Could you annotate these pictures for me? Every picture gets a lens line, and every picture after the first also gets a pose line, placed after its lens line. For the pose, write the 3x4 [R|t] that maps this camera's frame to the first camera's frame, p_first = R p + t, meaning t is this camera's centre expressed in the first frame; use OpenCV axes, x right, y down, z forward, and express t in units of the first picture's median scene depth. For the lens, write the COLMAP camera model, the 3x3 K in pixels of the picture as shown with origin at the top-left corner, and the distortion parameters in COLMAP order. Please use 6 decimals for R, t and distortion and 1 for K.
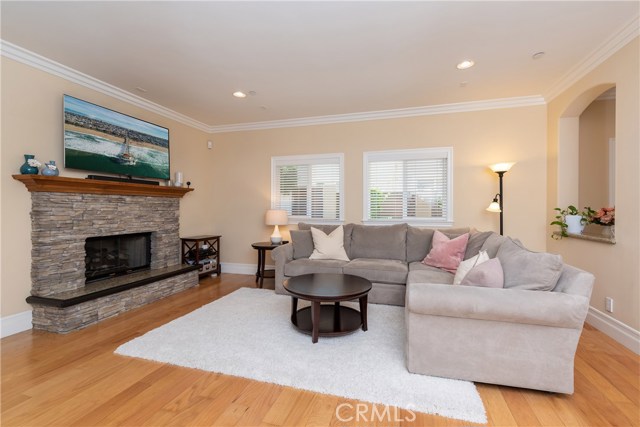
lens RADIAL K [[280.0, 0, 323.0], [0, 280.0, 210.8], [0, 0, 1]] dist [0.000029, 0.000030]
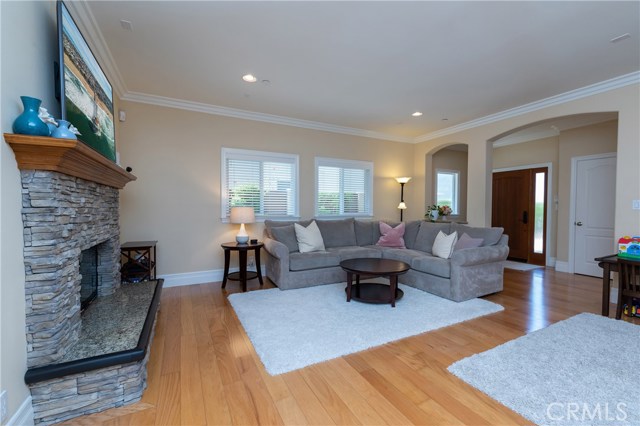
lens RADIAL K [[276.0, 0, 320.0], [0, 276.0, 213.0], [0, 0, 1]] dist [-0.001132, -0.000403]
pose [[0.722812, -0.011891, 0.690943, -0.727853], [0.001195, 0.999872, 0.015959, 0.003164], [-0.691044, -0.010710, 0.722733, 0.186229]]
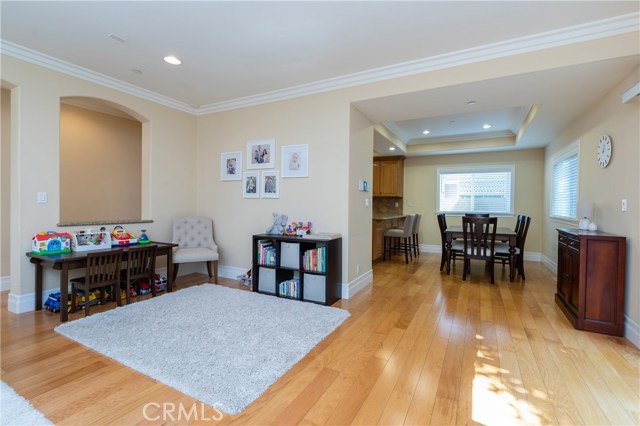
lens RADIAL K [[286.1, 0, 330.7], [0, 286.1, 206.6], [0, 0, 1]] dist [0.002040, 0.000153]
pose [[-0.983521, -0.012840, 0.180335, -0.412996], [-0.009977, 0.999810, 0.016771, -0.003391], [-0.180516, 0.014696, -0.983462, 0.762901]]
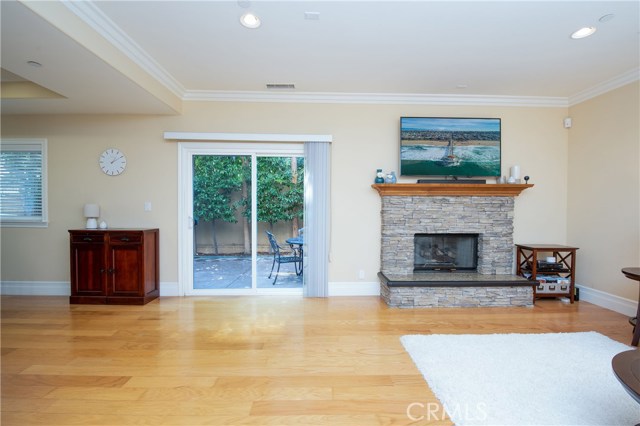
lens RADIAL K [[276.0, 0, 320.0], [0, 276.0, 213.0], [0, 0, 1]] dist [-0.001132, -0.000403]
pose [[0.321351, 0.016800, -0.946811, 0.104031], [-0.011661, 0.999837, 0.013783, -0.000617], [0.946888, 0.006612, 0.321494, 0.206550]]
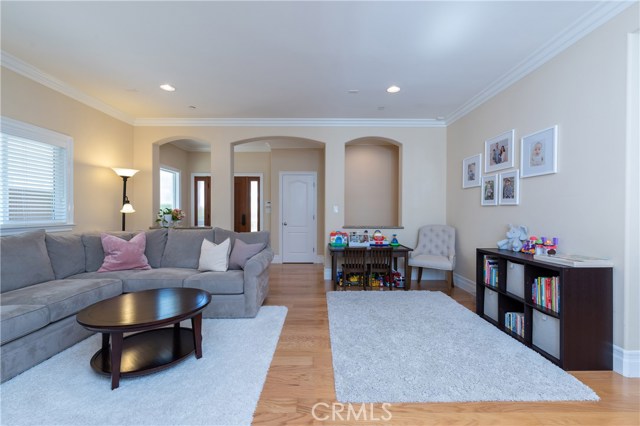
lens RADIAL K [[276.0, 0, 320.0], [0, 276.0, 213.0], [0, 0, 1]] dist [-0.001132, -0.000403]
pose [[-0.296750, -0.004894, 0.954943, -0.611908], [0.004342, 0.999970, 0.006474, 0.001102], [-0.954945, 0.006067, -0.296719, 0.549237]]
